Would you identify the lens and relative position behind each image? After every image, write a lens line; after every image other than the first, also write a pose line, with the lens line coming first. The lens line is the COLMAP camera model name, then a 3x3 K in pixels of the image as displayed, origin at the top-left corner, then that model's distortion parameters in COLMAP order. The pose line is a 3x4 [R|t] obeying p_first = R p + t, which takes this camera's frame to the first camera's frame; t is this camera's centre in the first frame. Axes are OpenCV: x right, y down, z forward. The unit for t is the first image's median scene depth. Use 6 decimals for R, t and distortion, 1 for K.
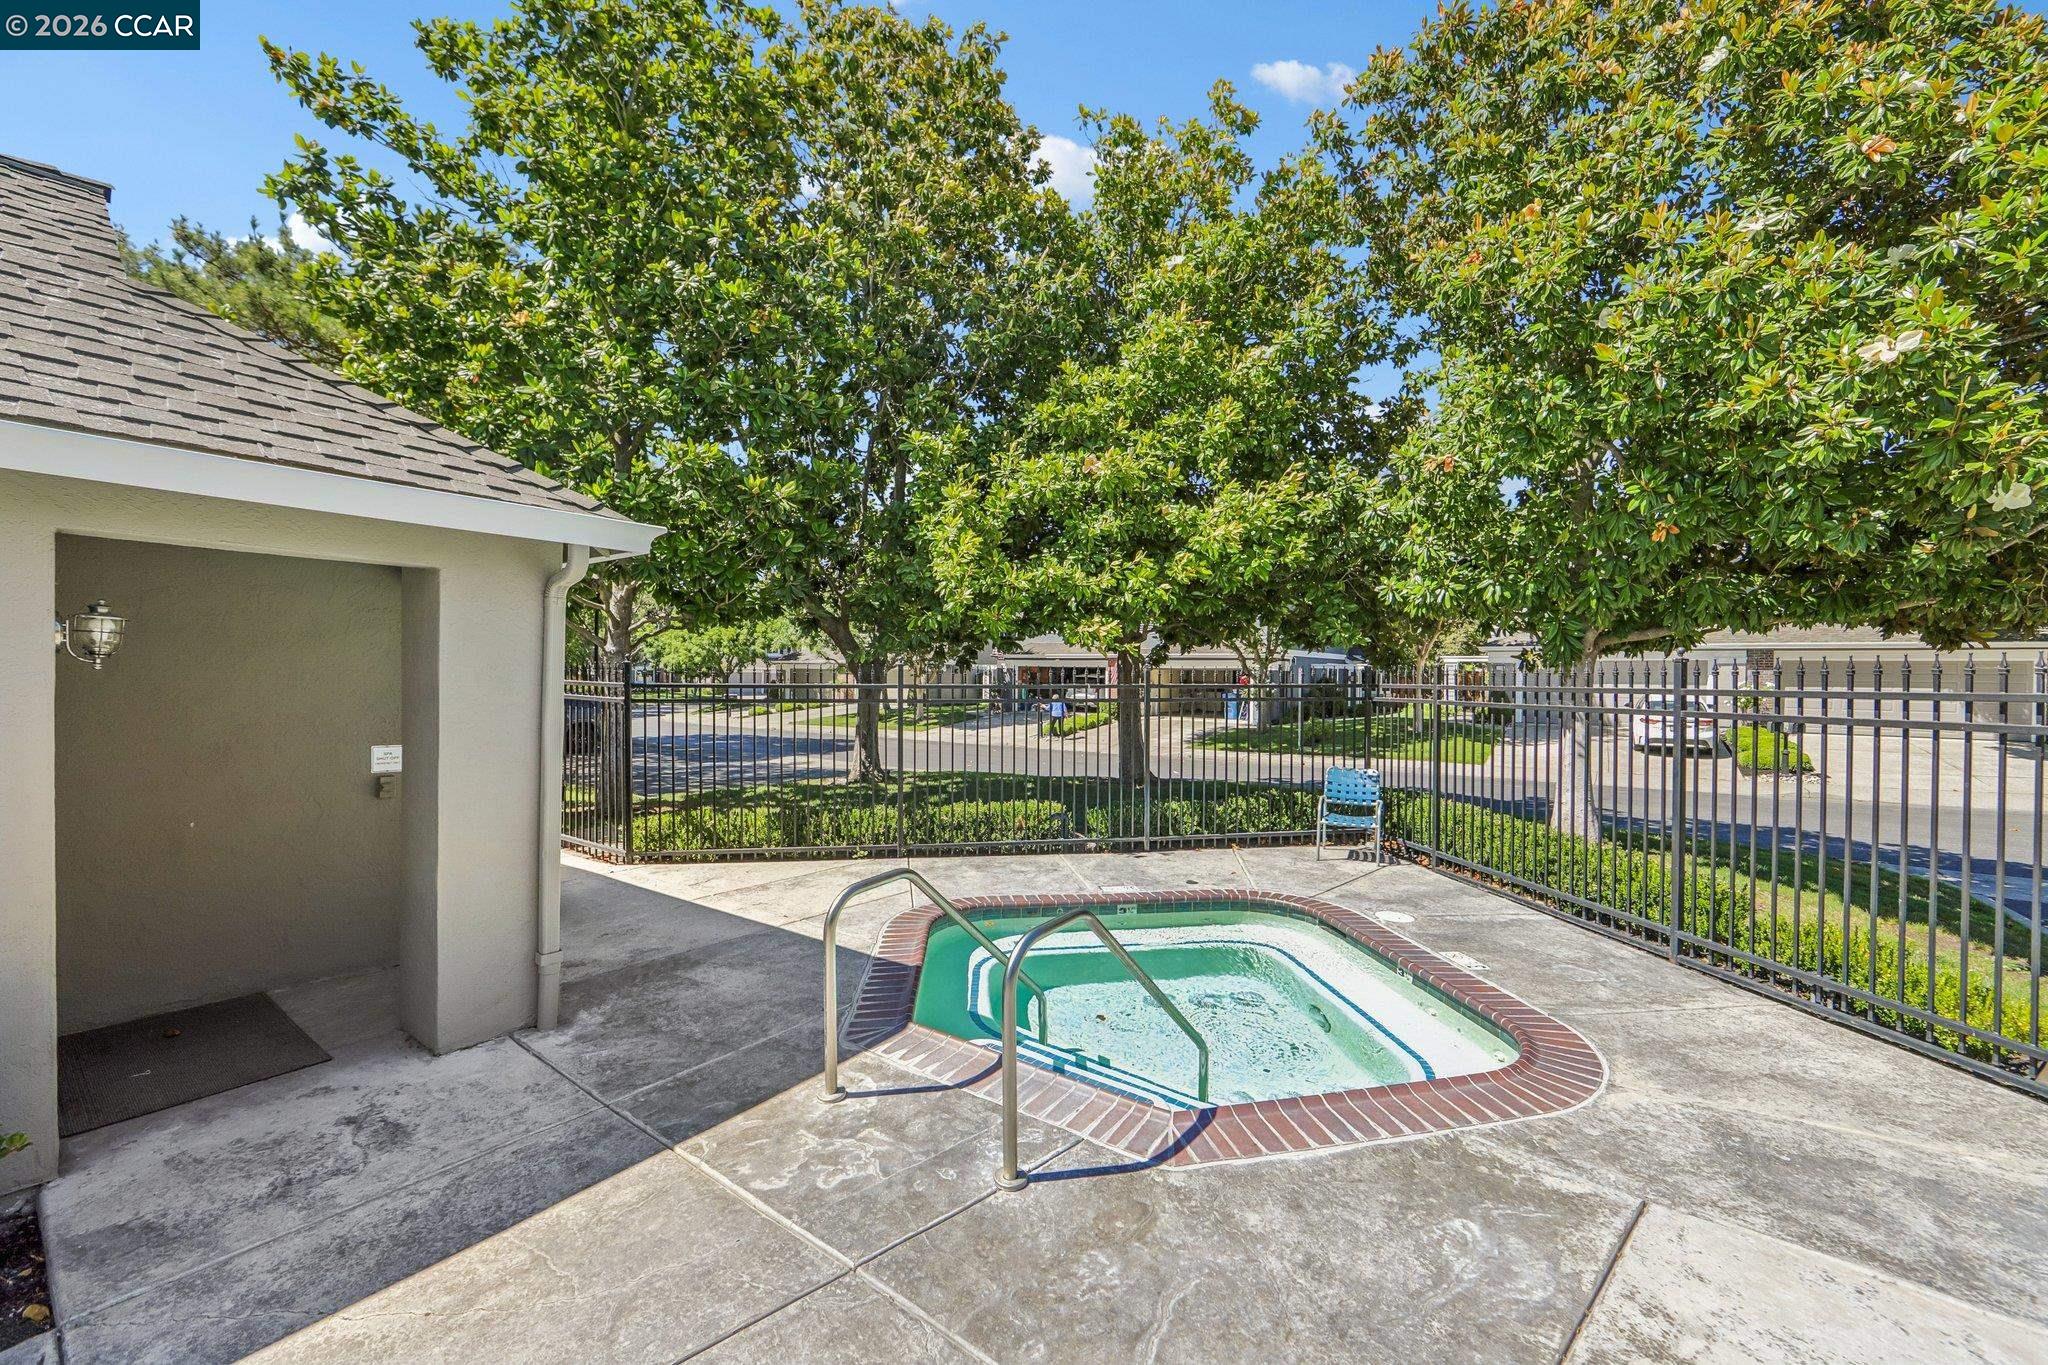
lens RADIAL K [[817.6, 0, 1024.0], [0, 817.6, 682.5], [0, 0, 1]] dist [-0.013713, 0.000160]
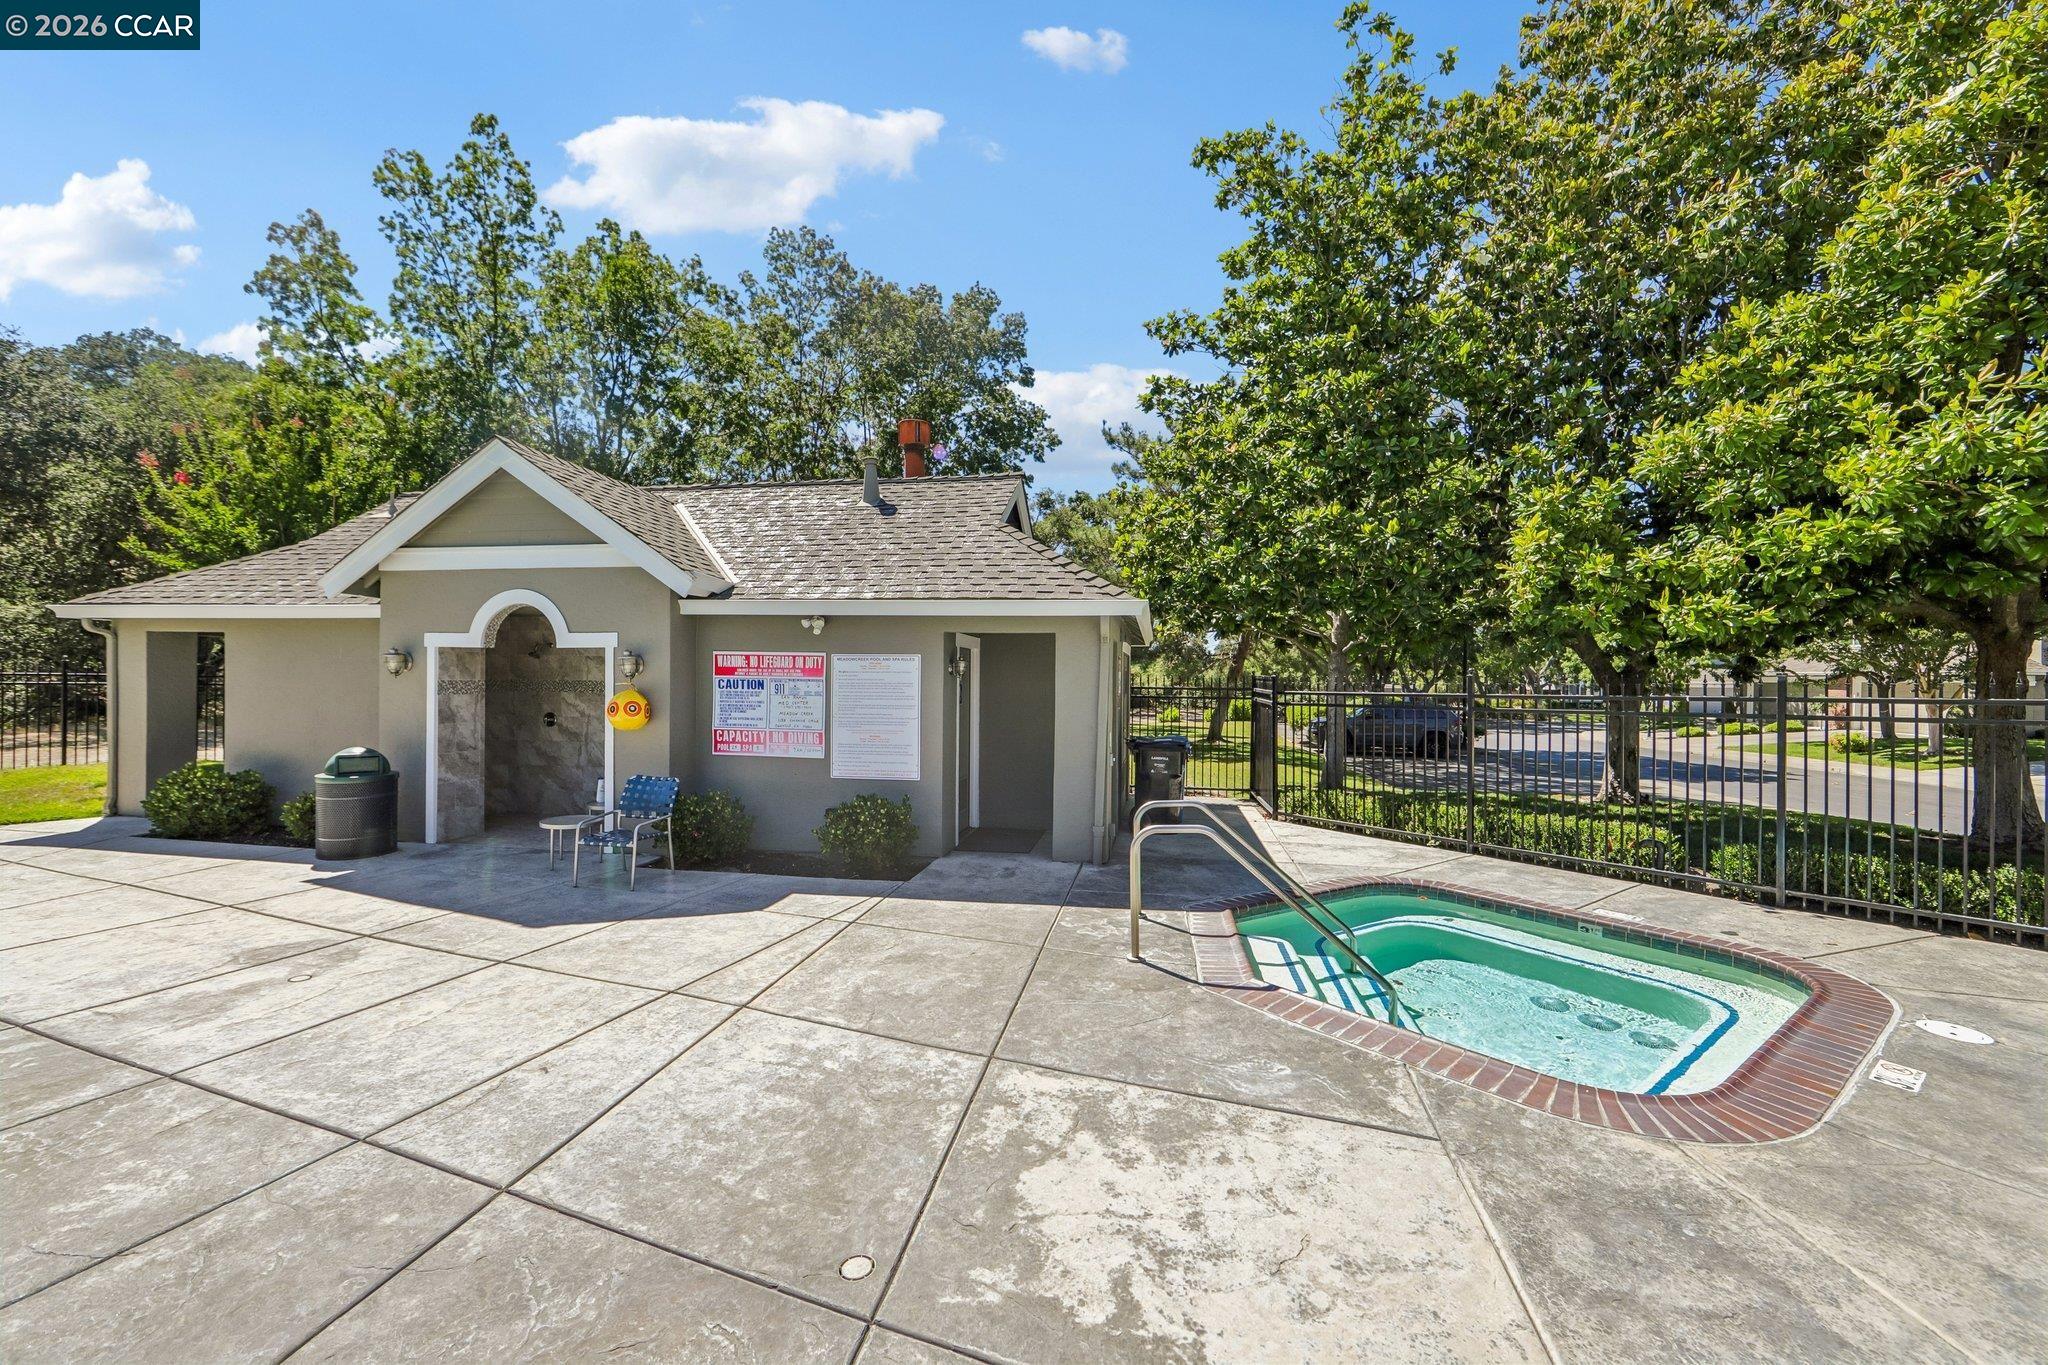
lens RADIAL K [[792.6, 0, 1024.0], [0, 792.6, 682.5], [0, 0, 1]] dist [-0.000806, 0.000224]
pose [[0.460492, -0.001951, -0.887662, 0.663809], [-0.014504, 0.999848, -0.009722, 0.008784], [0.887545, 0.017351, 0.460394, -0.018320]]
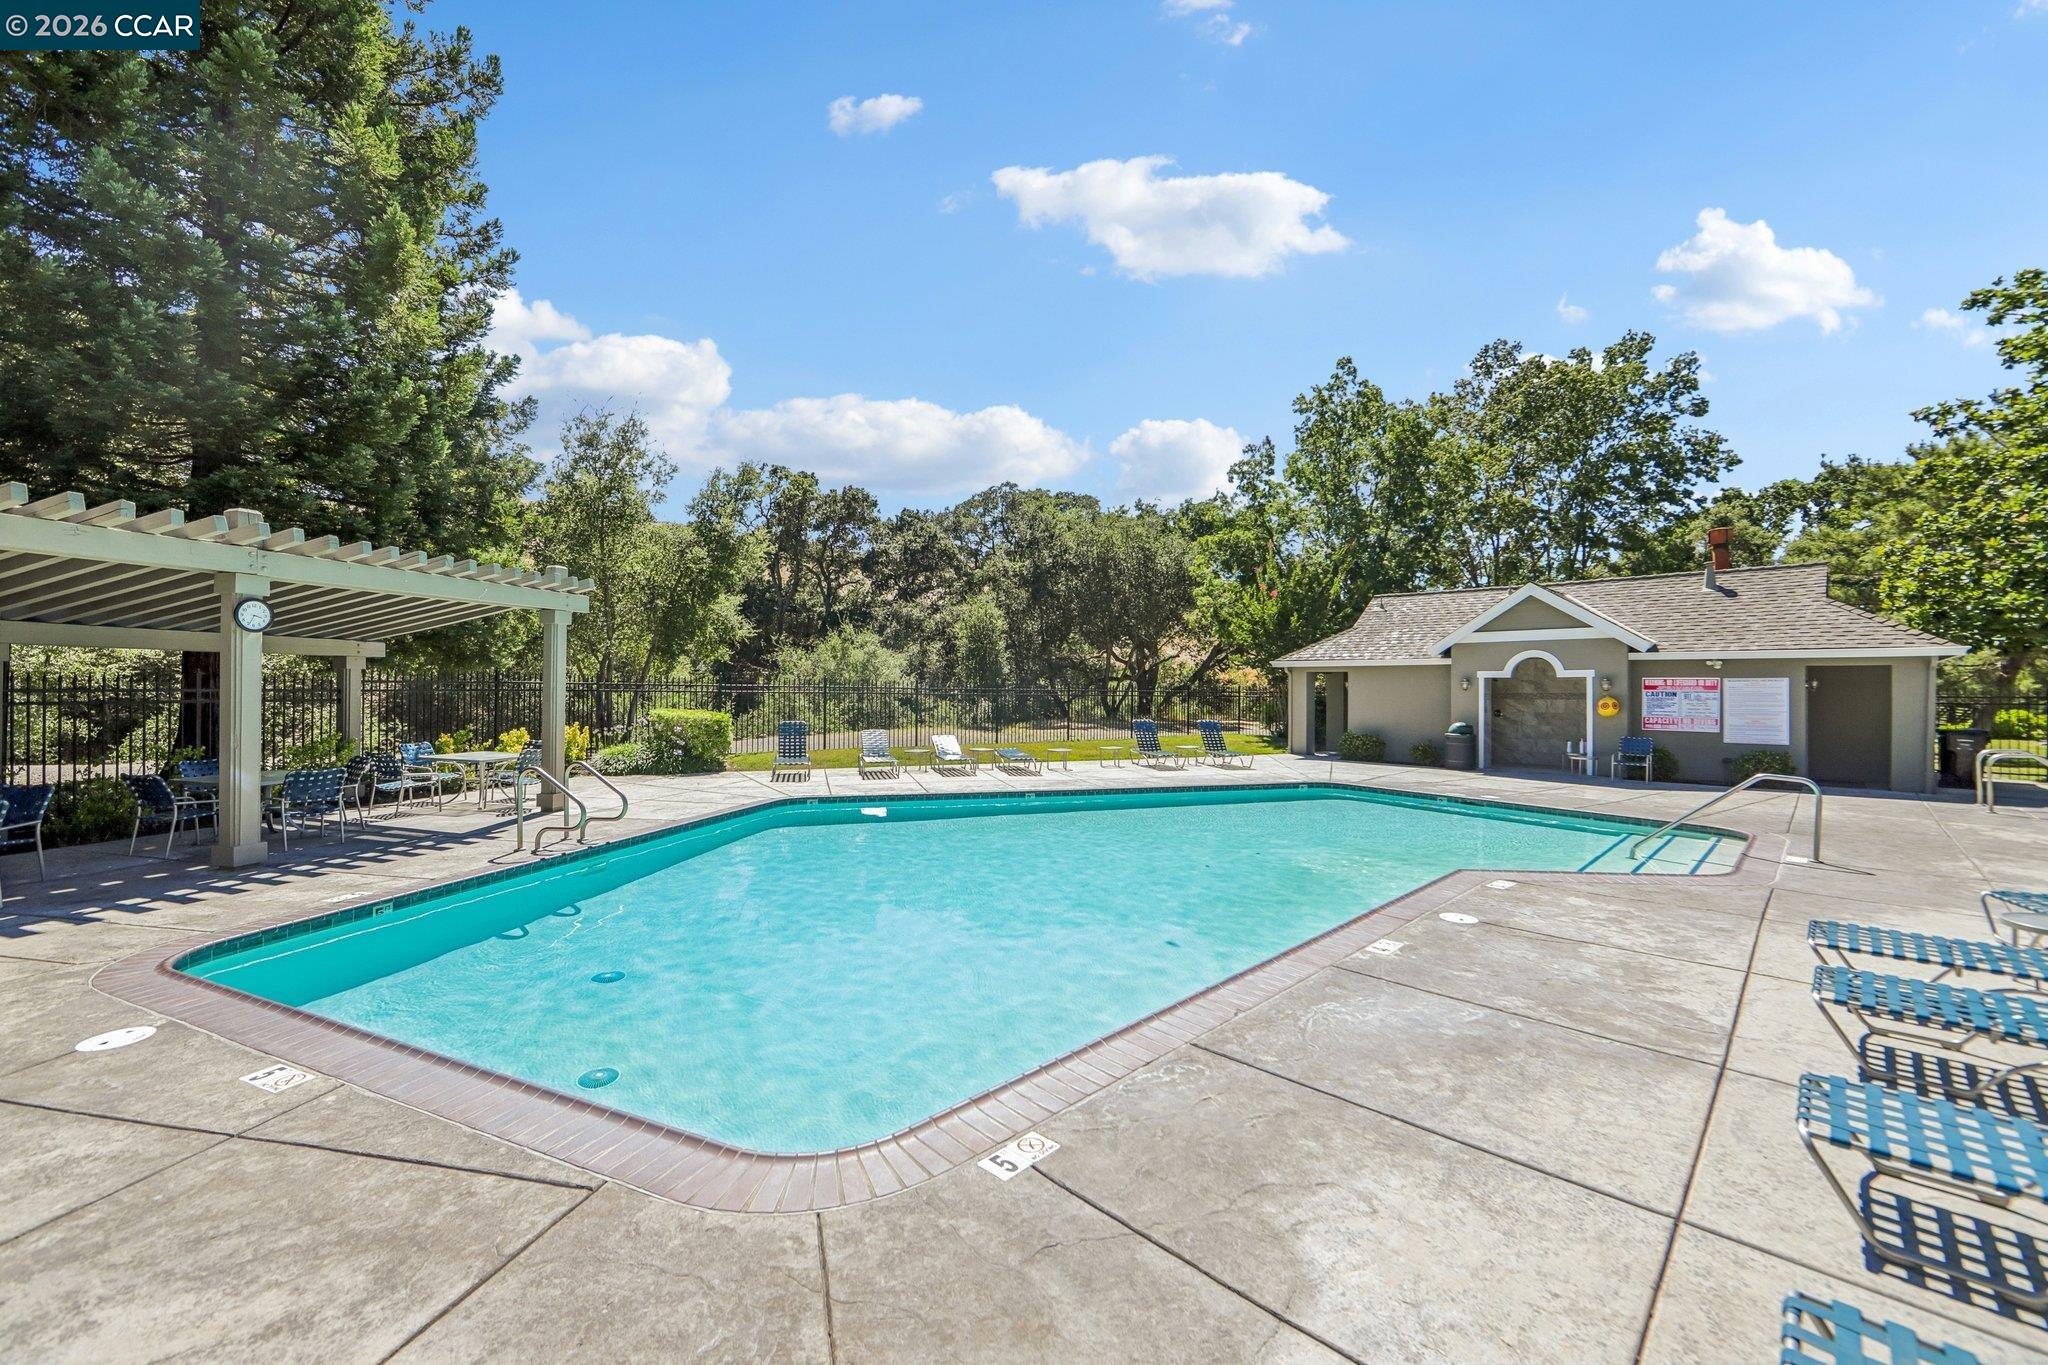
lens RADIAL K [[792.6, 0, 1024.0], [0, 792.6, 682.5], [0, 0, 1]] dist [-0.000806, 0.000224]
pose [[-0.124732, -0.011881, -0.992119, 1.937756], [-0.011102, 0.999882, -0.010579, 0.017144], [0.992128, 0.009695, -0.124849, -1.375433]]
